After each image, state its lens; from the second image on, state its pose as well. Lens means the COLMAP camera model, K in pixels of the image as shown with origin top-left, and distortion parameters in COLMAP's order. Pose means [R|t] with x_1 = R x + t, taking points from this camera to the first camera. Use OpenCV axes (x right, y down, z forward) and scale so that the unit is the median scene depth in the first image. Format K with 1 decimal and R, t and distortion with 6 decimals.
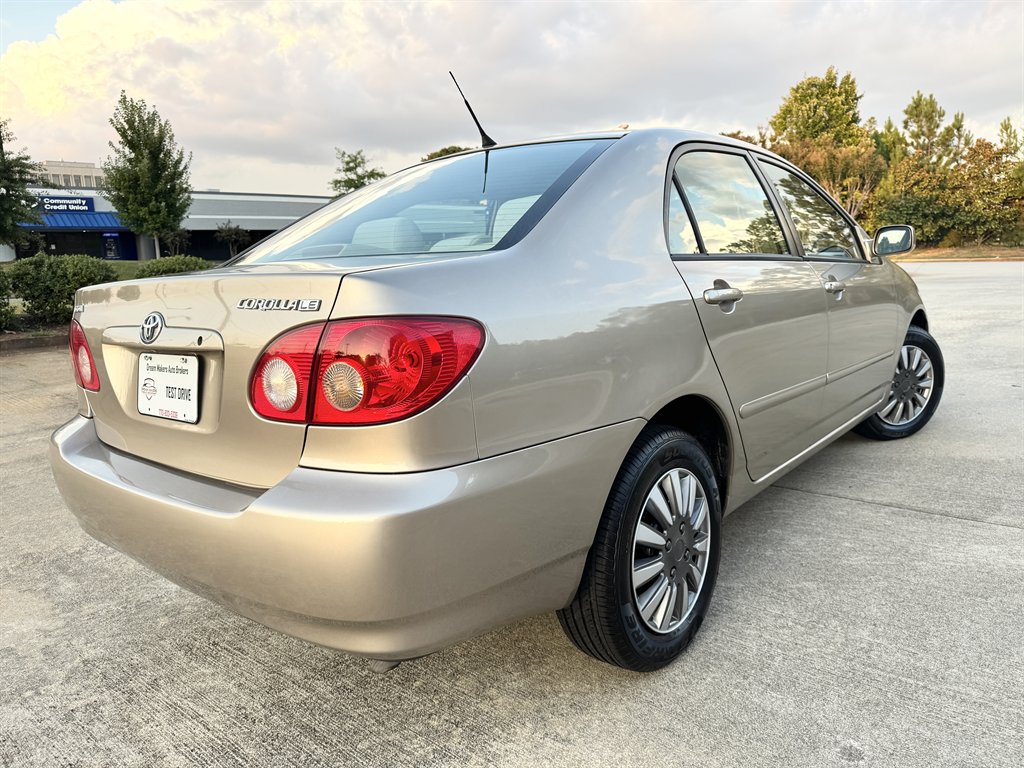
lens RADIAL K [[726.6, 0, 507.9], [0, 726.6, 378.1], [0, 0, 1]] dist [0.018034, -0.021733]
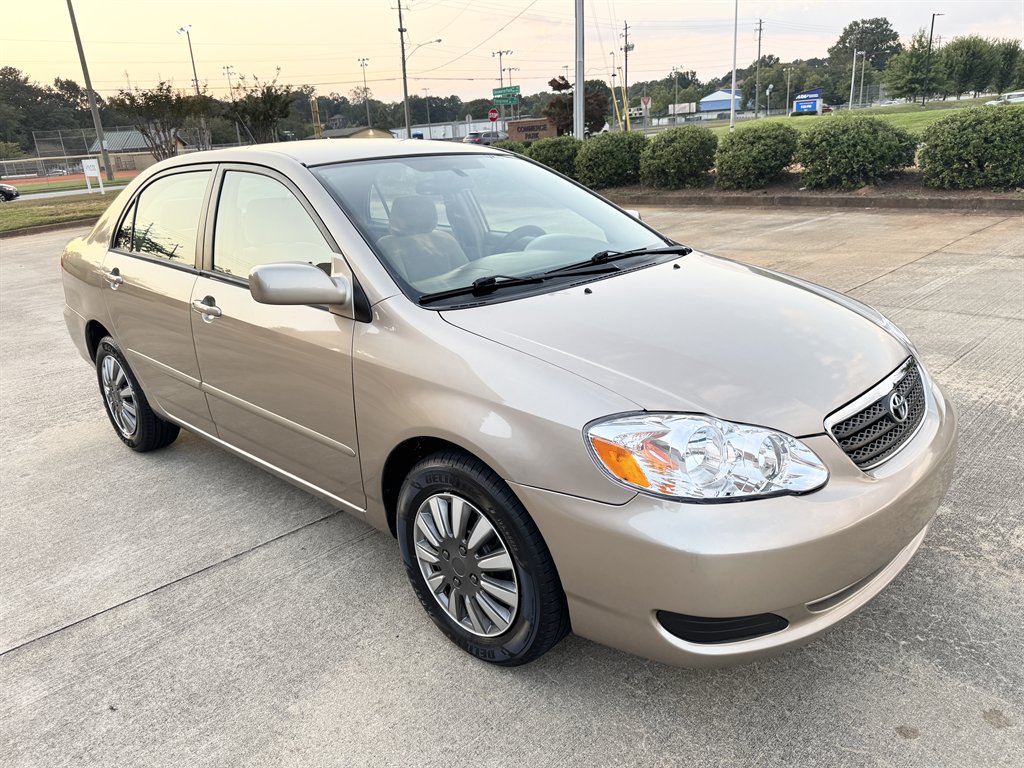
lens RADIAL K [[726.6, 0, 513.8], [0, 726.6, 385.3], [0, 0, 1]] dist [0.018034, -0.021733]
pose [[-0.055038, 0.363748, -0.929870, 1.266744], [-0.102131, 0.924346, 0.367633, -0.398286], [0.993247, 0.115202, -0.013724, 1.318585]]
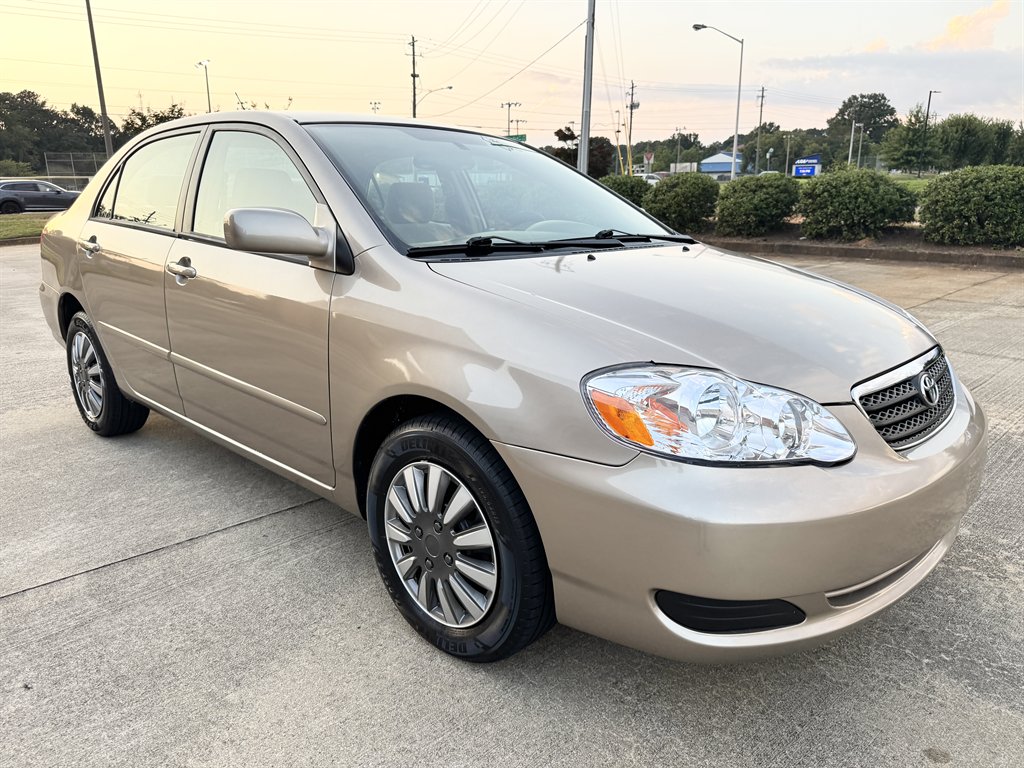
lens RADIAL K [[726.6, 0, 510.6], [0, 726.6, 383.6], [0, 0, 1]] dist [0.018034, -0.021733]
pose [[-0.066756, 0.299739, -0.951683, 1.230685], [-0.156688, 0.938827, 0.306681, -0.309726], [0.985389, 0.169590, -0.015707, 1.328556]]
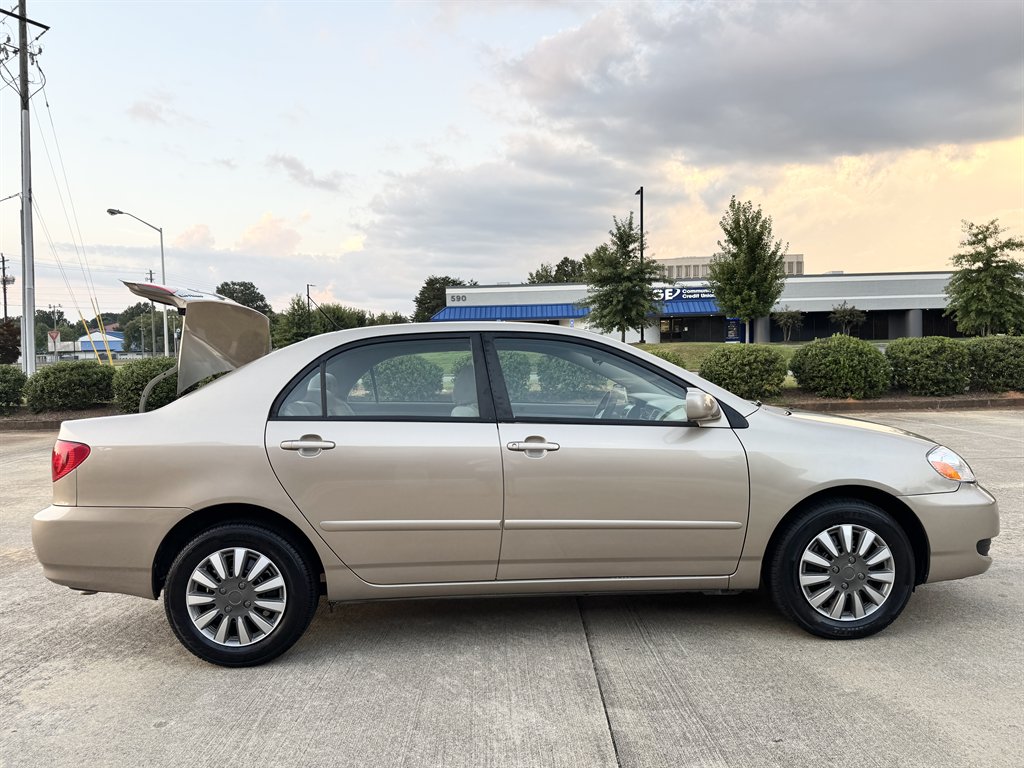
lens RADIAL K [[726.6, 0, 503.6], [0, 726.6, 384.0], [0, 0, 1]] dist [0.018034, -0.021733]
pose [[0.660275, 0.055175, -0.748994, 1.148761], [-0.126142, 0.991277, -0.038178, -0.158080], [0.740355, 0.119687, 0.661476, 0.192142]]
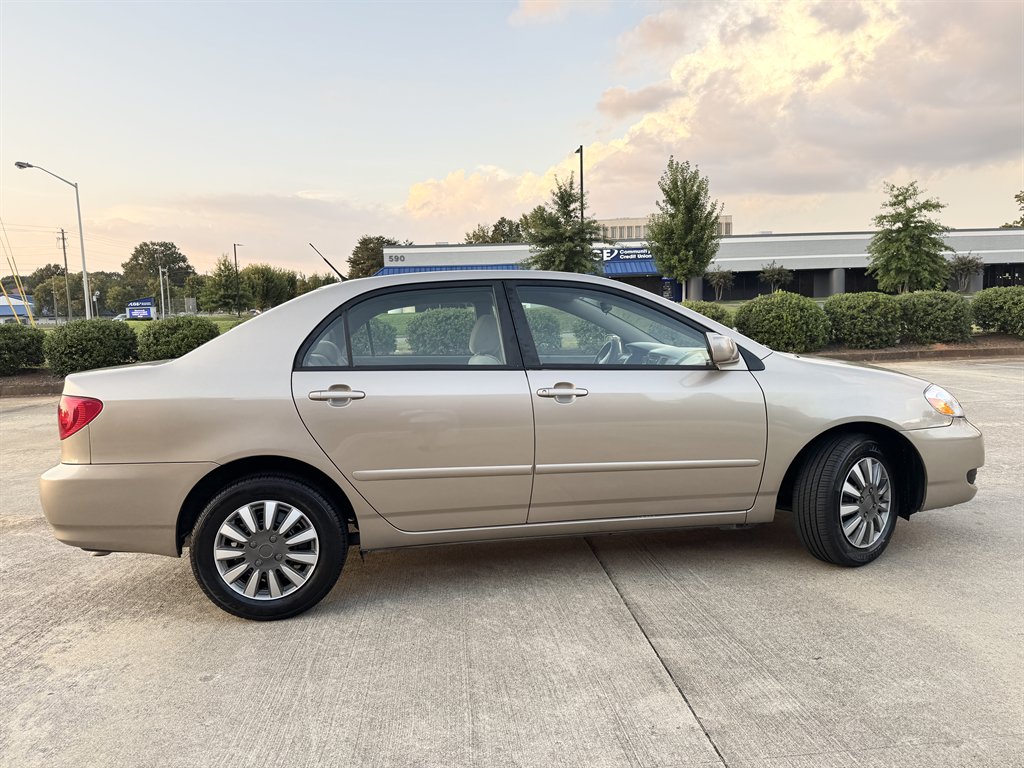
lens RADIAL K [[726.6, 0, 509.3], [0, 726.6, 382.3], [0, 0, 1]] dist [0.018034, -0.021733]
pose [[0.729873, 0.080433, -0.678834, 1.061208], [-0.109189, 0.994021, 0.000380, -0.121313], [0.674806, 0.073844, 0.734291, 0.098418]]
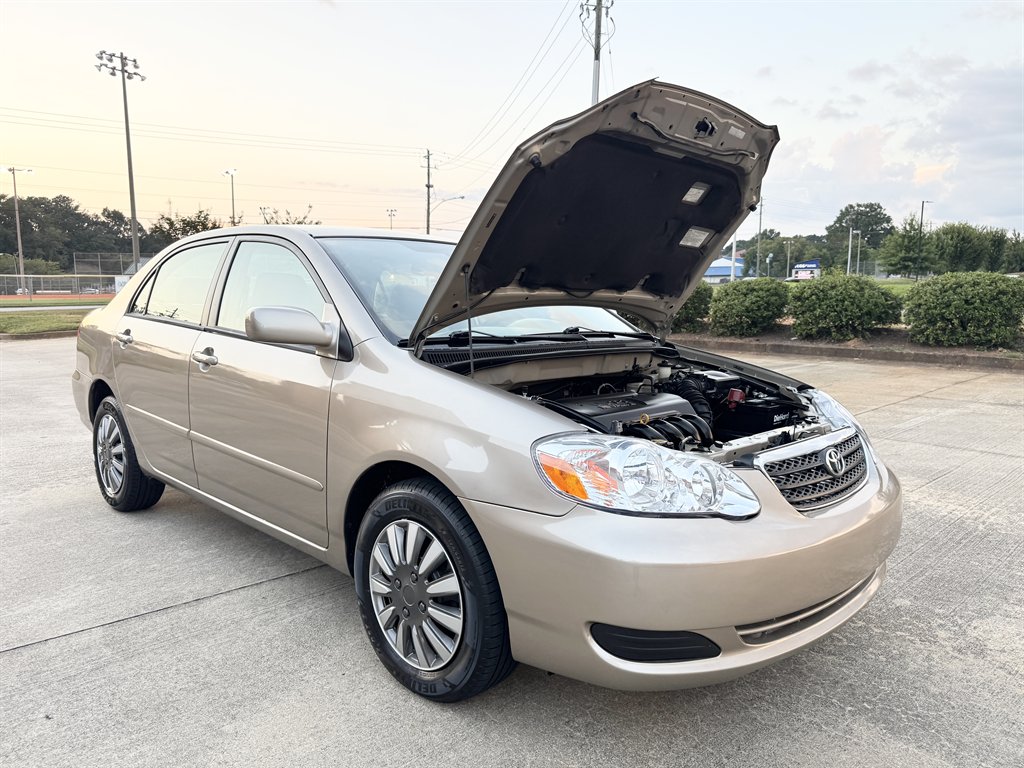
lens RADIAL K [[726.6, 0, 508.5], [0, 726.6, 379.4], [0, 0, 1]] dist [0.018034, -0.021733]
pose [[-0.082323, 0.165003, -0.982851, 1.339320], [-0.163070, 0.970677, 0.176617, -0.324875], [0.983174, 0.174813, -0.053002, 1.371224]]
